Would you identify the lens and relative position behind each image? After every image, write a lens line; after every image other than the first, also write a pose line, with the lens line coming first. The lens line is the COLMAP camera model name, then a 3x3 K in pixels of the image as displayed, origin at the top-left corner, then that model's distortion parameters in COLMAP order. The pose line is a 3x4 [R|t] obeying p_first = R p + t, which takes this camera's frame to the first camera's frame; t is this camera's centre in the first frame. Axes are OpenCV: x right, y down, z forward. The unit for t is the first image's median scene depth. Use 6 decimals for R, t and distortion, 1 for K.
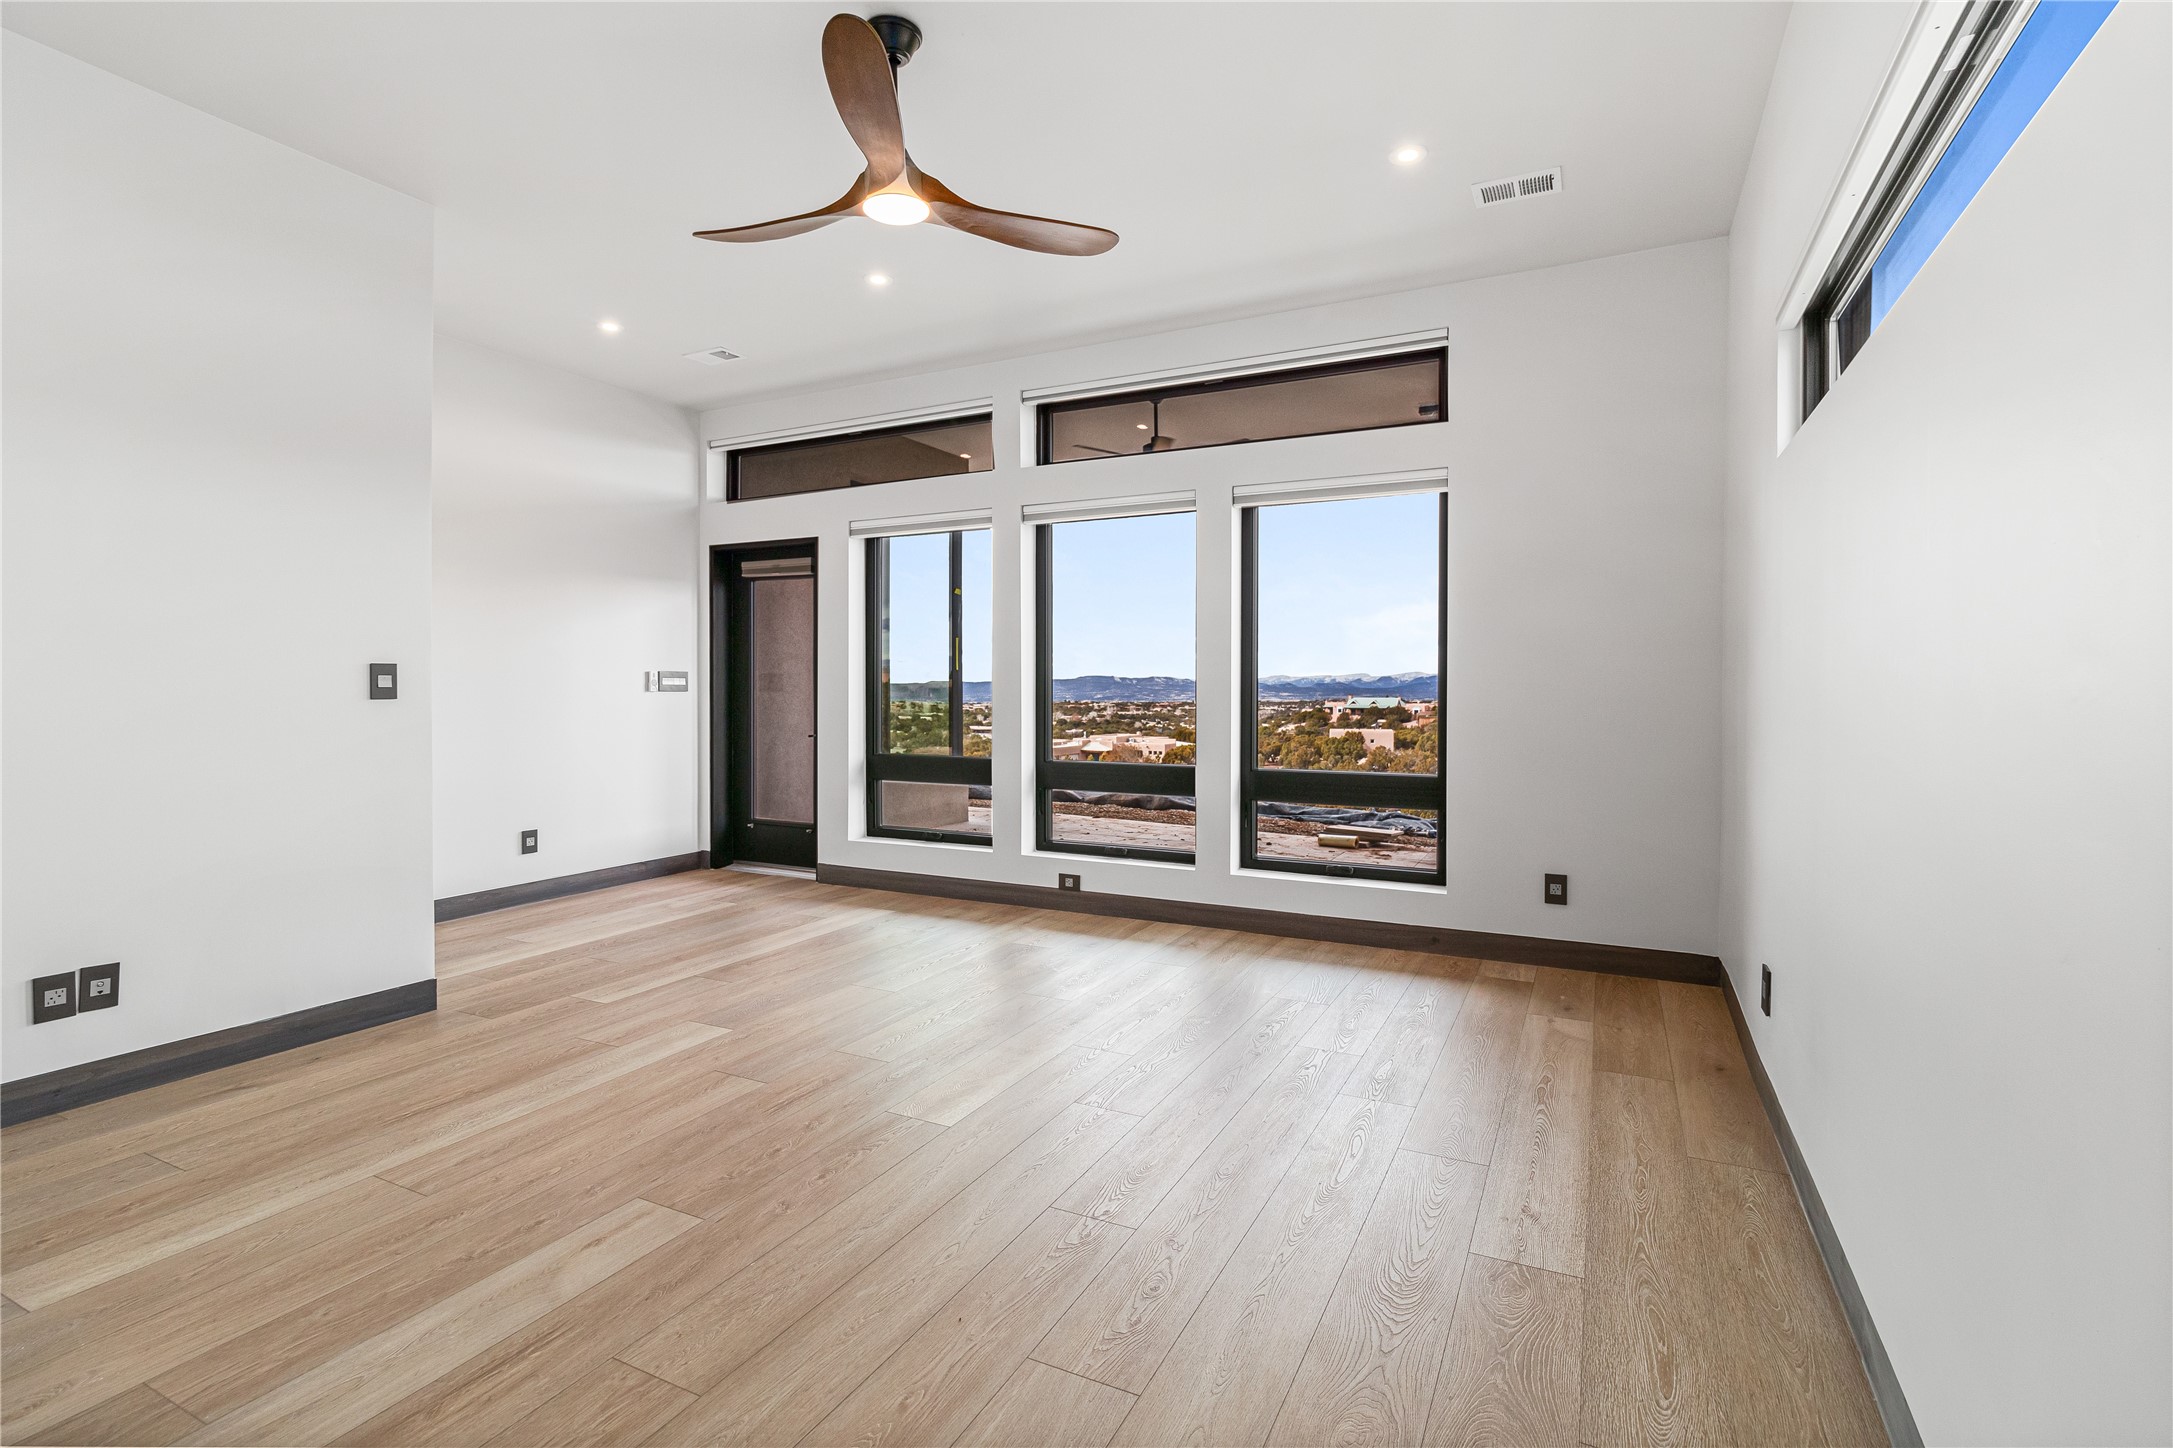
lens RADIAL K [[1005.3, 0, 1087.1], [0, 1005.3, 689.3], [0, 0, 1]] dist [0.025260, -0.033968]
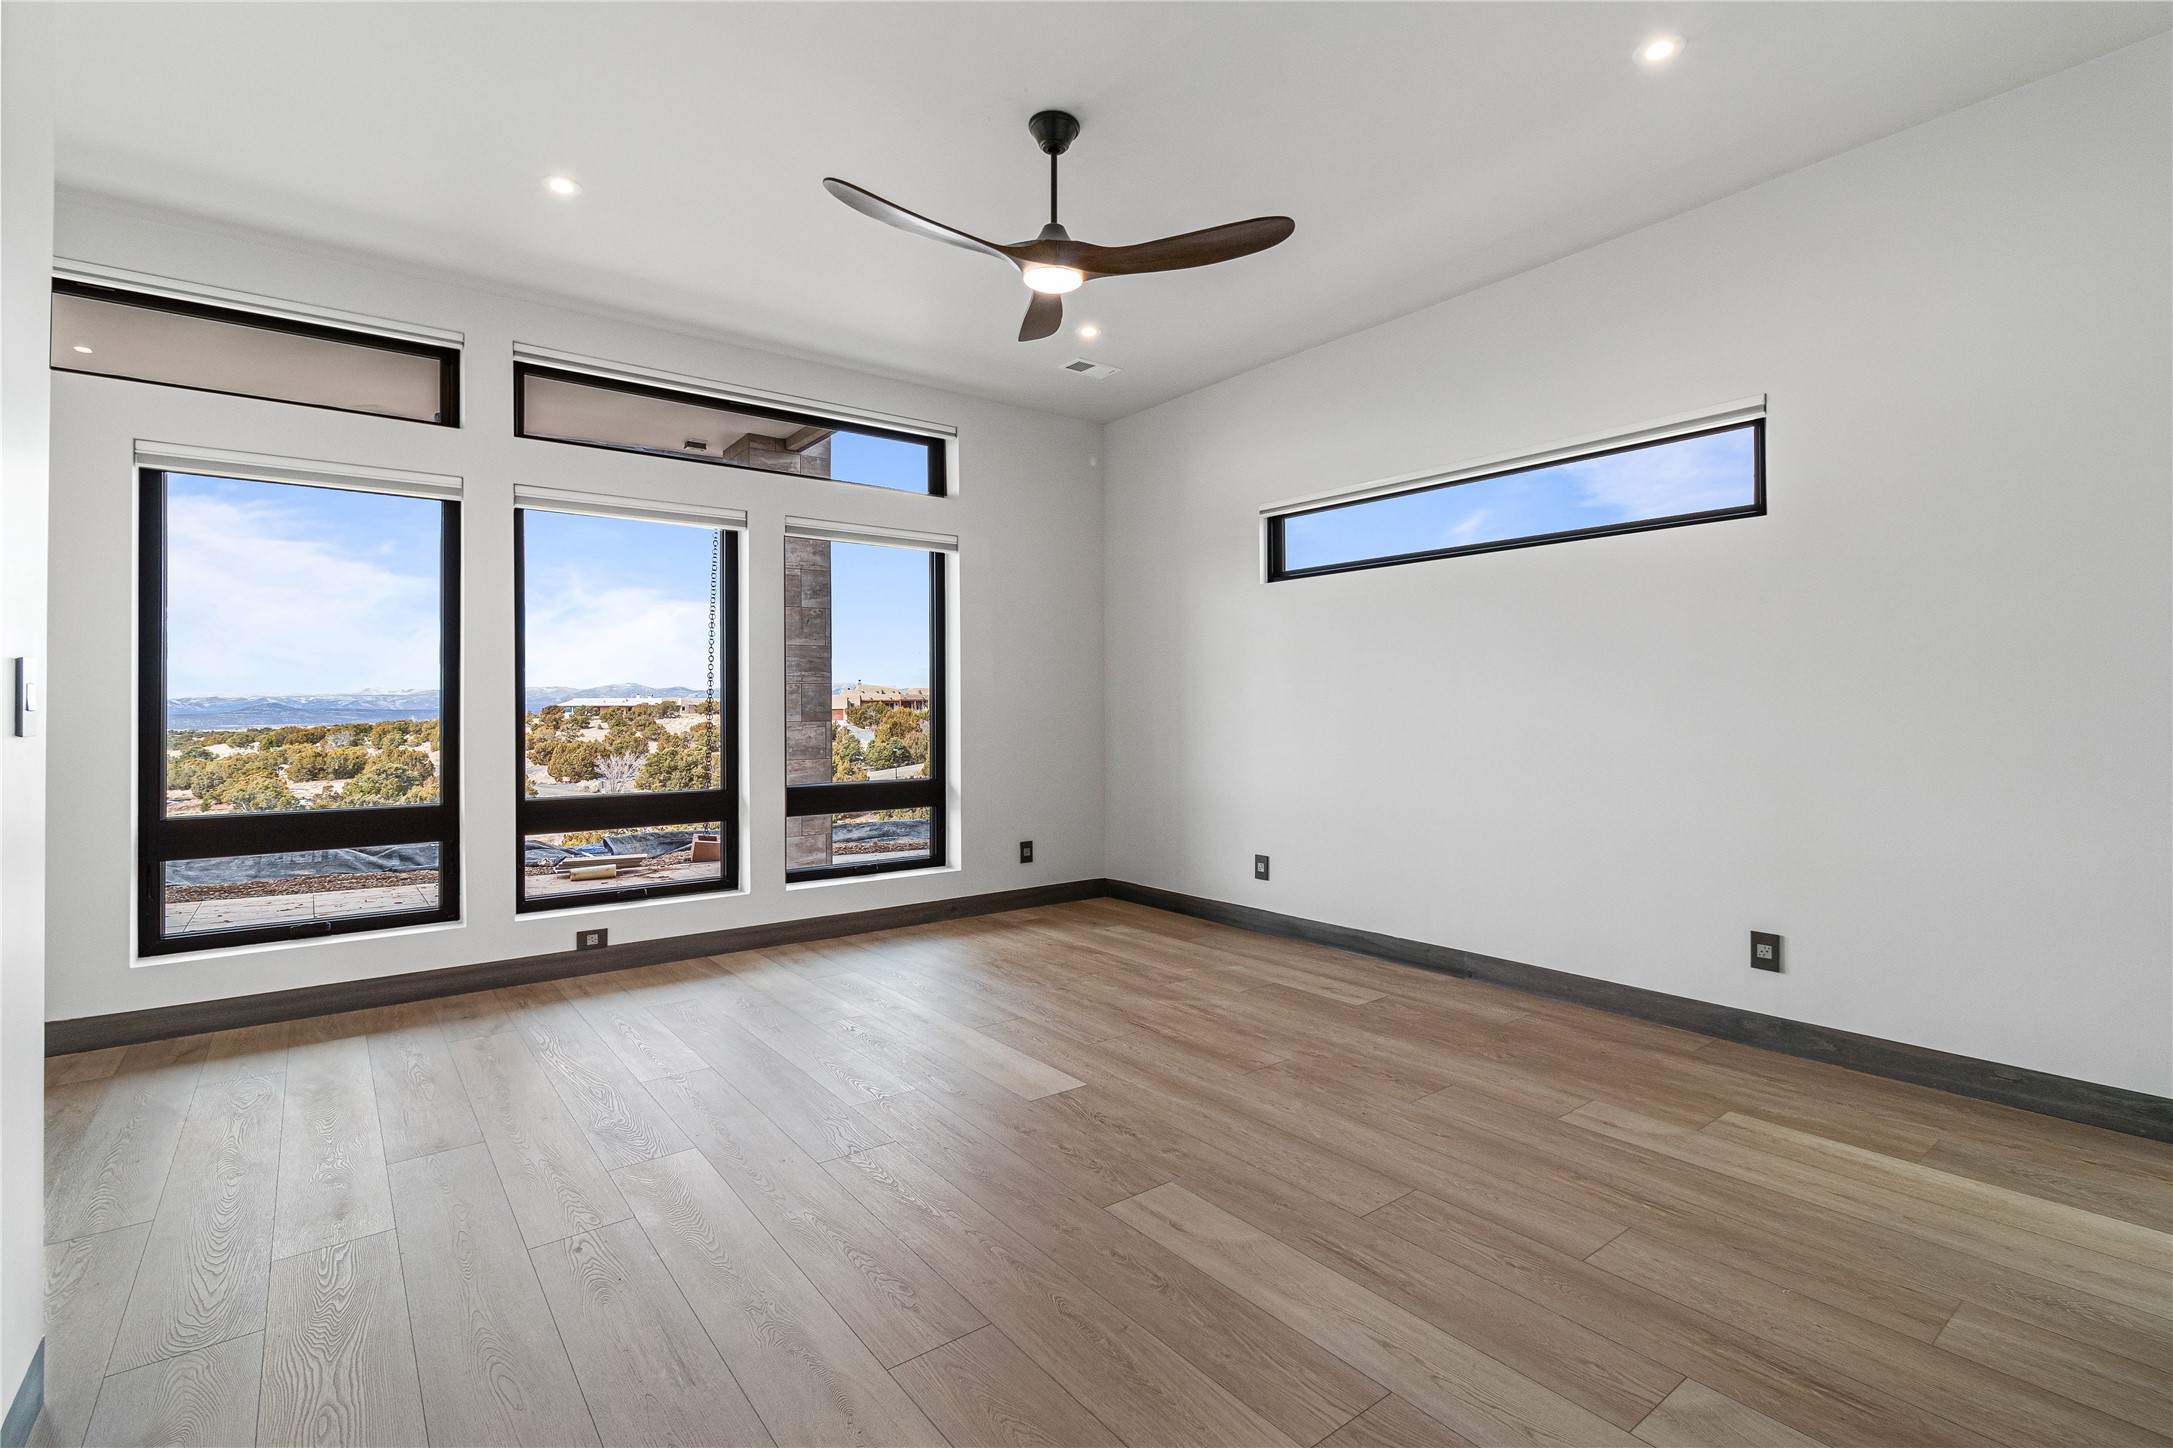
lens RADIAL K [[1014.9, 0, 1086.5], [0, 1014.9, 724.0], [0, 0, 1]] dist [0.002857, -0.060337]
pose [[0.433493, -0.019883, 0.900938, -0.607630], [0.007291, 0.999801, 0.018557, -0.003710], [-0.901128, -0.001476, 0.433552, 0.252076]]
